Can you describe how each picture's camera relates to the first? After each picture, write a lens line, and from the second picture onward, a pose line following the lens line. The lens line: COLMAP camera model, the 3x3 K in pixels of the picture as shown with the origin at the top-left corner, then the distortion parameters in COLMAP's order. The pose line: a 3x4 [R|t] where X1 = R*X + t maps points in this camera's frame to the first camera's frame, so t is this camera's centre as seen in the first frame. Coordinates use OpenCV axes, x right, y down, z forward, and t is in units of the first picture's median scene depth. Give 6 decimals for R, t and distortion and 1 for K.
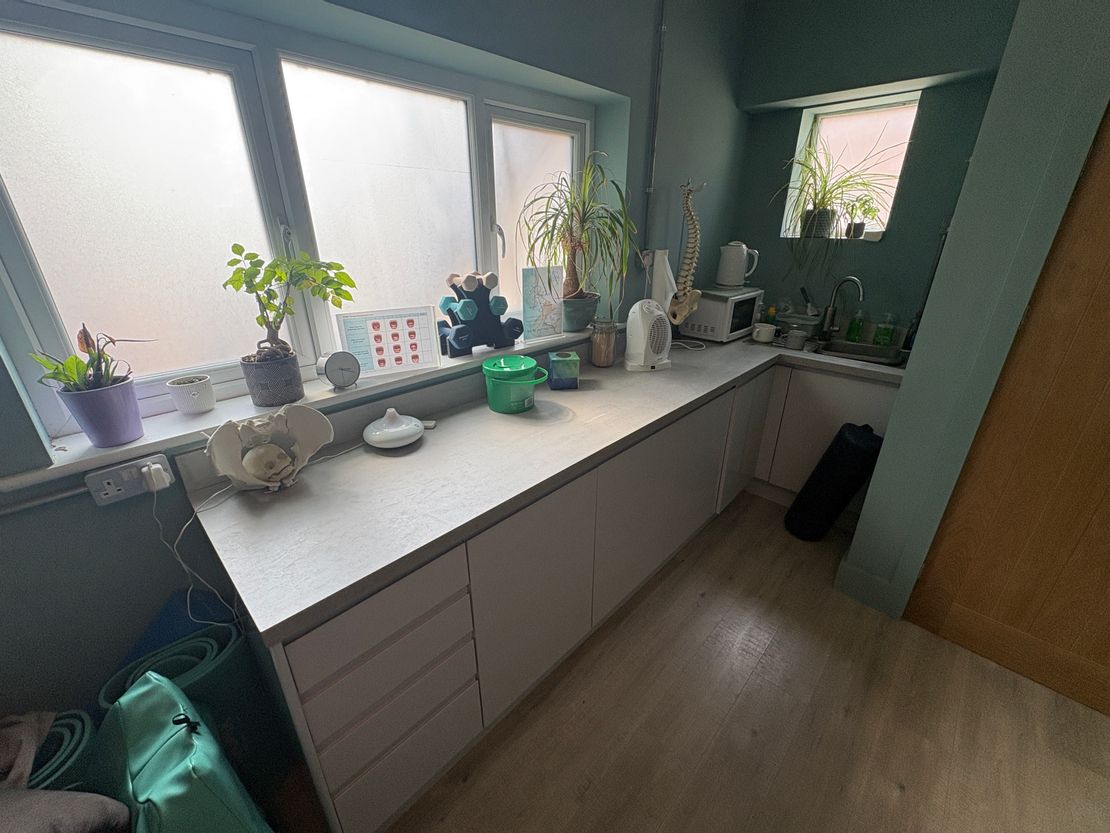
lens RADIAL K [[451.5, 0, 555.0], [0, 451.5, 416.5], [0, 0, 1]] dist [-0.000406, -0.000142]
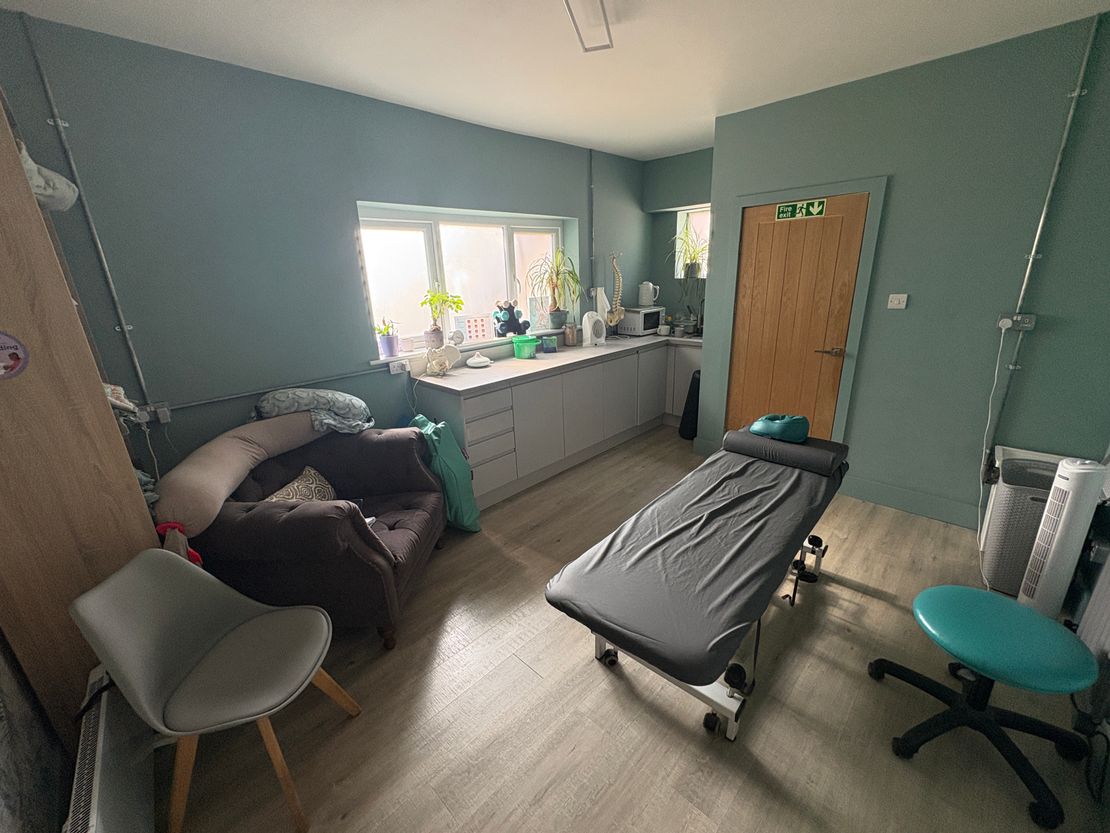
lens RADIAL K [[451.5, 0, 555.0], [0, 451.5, 416.5], [0, 0, 1]] dist [-0.000406, -0.000142]
pose [[0.999249, -0.031852, -0.022076, 0.074706], [0.029678, 0.995260, -0.092610, 0.402970], [0.024921, 0.091886, 0.995458, -0.999246]]
